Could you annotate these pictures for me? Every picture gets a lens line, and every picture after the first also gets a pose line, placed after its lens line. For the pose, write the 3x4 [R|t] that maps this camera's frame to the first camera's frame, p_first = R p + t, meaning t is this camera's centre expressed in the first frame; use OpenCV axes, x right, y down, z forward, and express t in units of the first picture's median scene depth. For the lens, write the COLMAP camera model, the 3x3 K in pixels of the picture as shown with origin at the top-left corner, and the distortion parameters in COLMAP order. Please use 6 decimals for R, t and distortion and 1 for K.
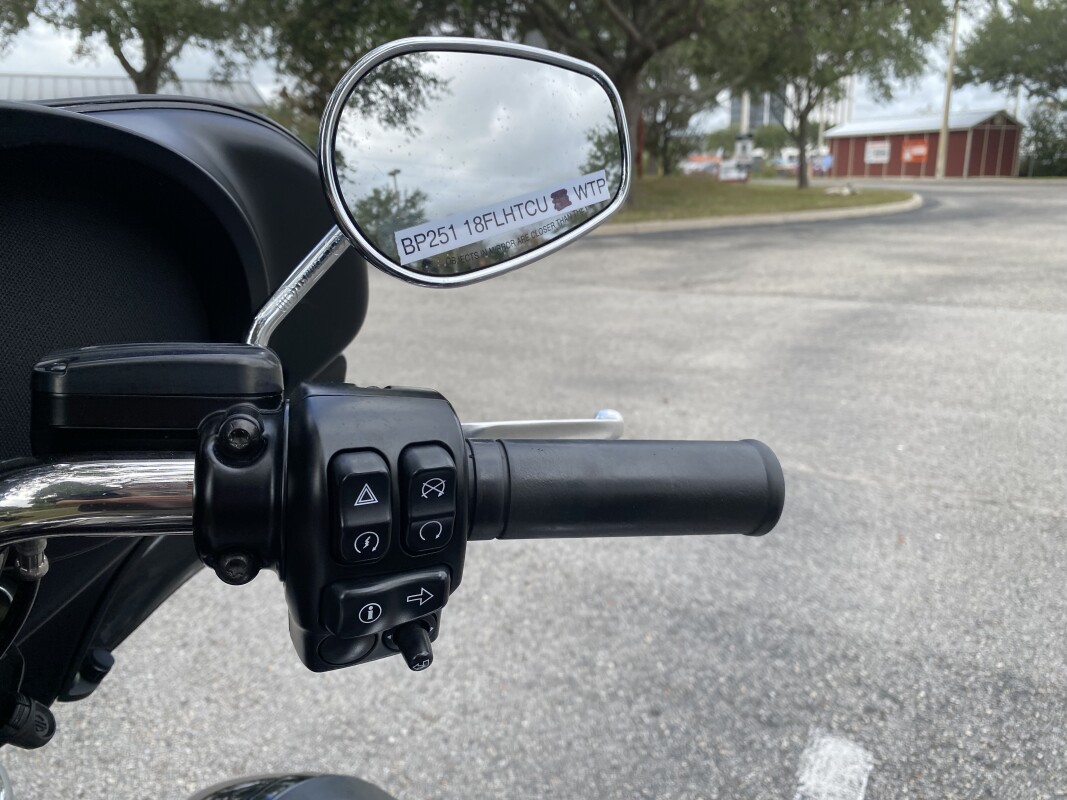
lens RADIAL K [[820.1, 0, 529.8], [0, 820.1, 398.6], [0, 0, 1]] dist [0.007985, -0.007112]
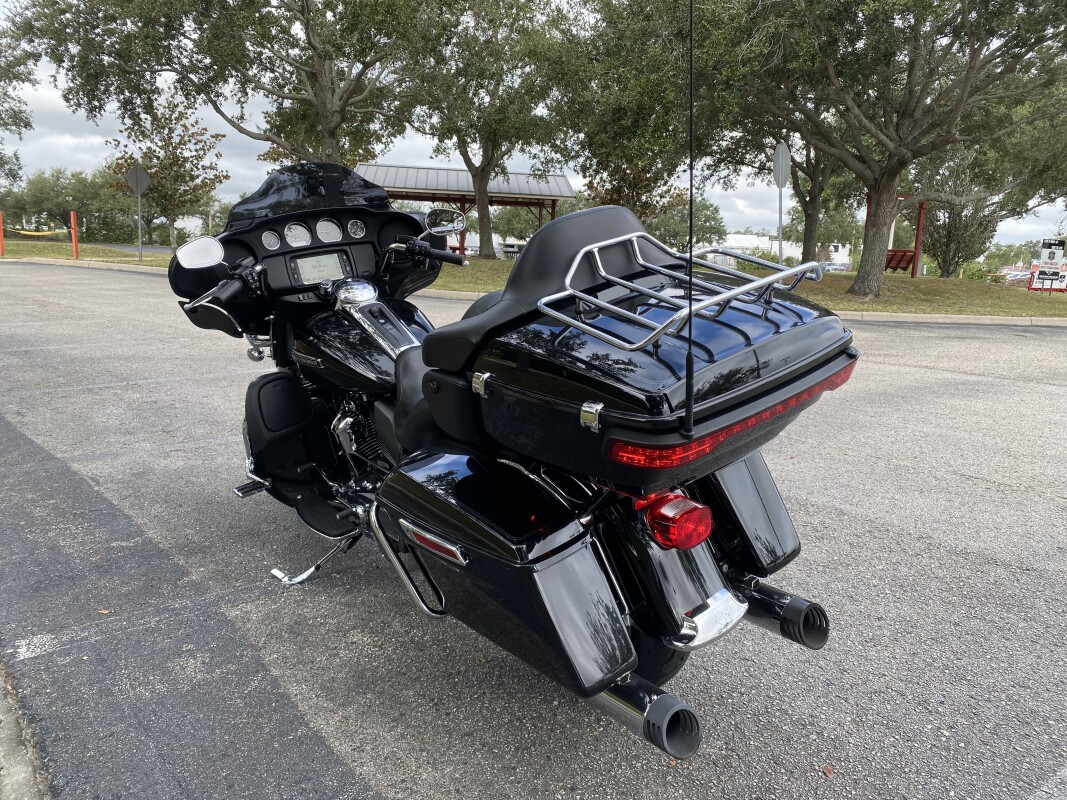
lens RADIAL K [[820.1, 0, 525.1], [0, 820.1, 402.4], [0, 0, 1]] dist [0.007985, -0.007112]
pose [[0.932396, 0.117128, -0.341934, 0.063156], [-0.150104, 0.986079, -0.071532, 0.033342], [0.328796, 0.118022, 0.936997, -0.106083]]
